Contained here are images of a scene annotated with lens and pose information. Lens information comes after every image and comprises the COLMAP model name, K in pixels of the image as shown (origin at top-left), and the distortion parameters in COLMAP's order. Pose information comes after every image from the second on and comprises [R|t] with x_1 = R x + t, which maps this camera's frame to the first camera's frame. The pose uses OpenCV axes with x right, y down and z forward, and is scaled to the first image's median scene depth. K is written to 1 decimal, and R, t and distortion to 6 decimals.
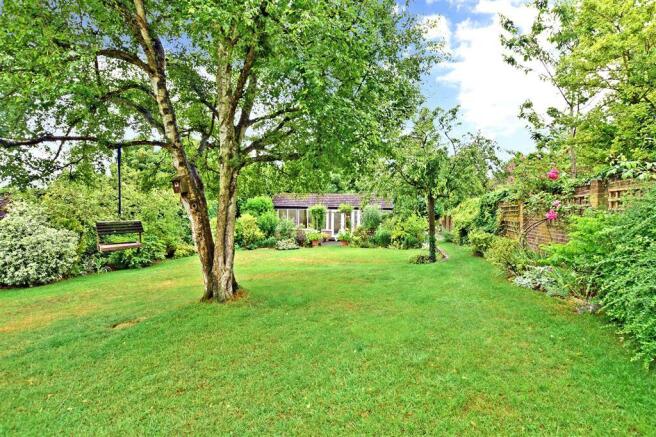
lens RADIAL K [[297.3, 0, 325.2], [0, 297.3, 214.7], [0, 0, 1]] dist [-0.022579, 0.002046]
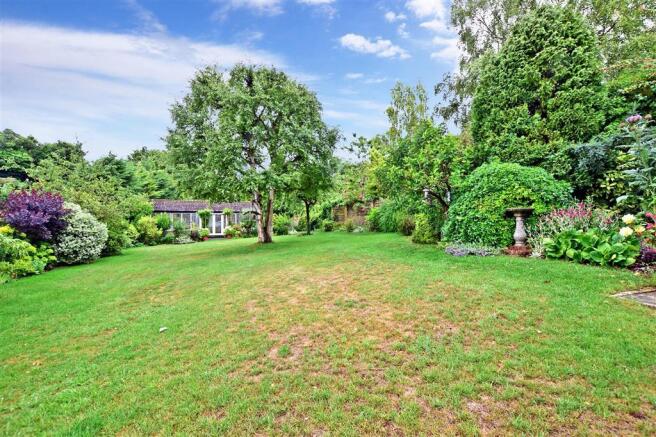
lens RADIAL K [[297.3, 0, 331.4], [0, 297.3, 217.4], [0, 0, 1]] dist [-0.022579, 0.002046]
pose [[0.772369, -0.011402, 0.635072, -0.439510], [0.023091, 0.999682, -0.010135, 0.031309], [-0.634755, 0.022493, 0.772386, -0.368355]]
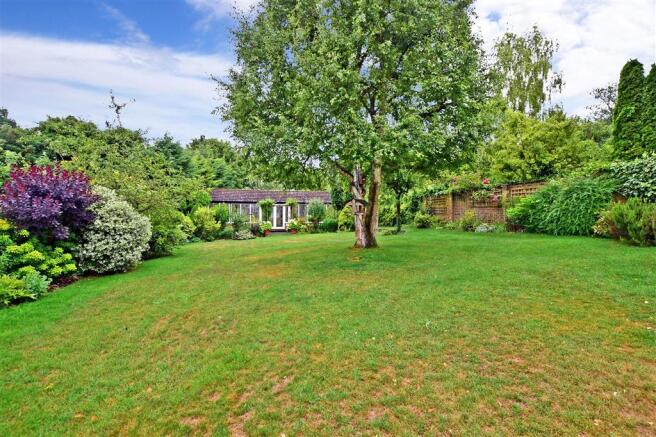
lens RADIAL K [[297.3, 0, 330.4], [0, 297.3, 216.7], [0, 0, 1]] dist [-0.022579, 0.002046]
pose [[0.864513, -0.016305, 0.502346, -0.398179], [0.012847, 0.999864, 0.010345, 0.026716], [-0.502446, -0.002490, 0.864605, -0.096447]]
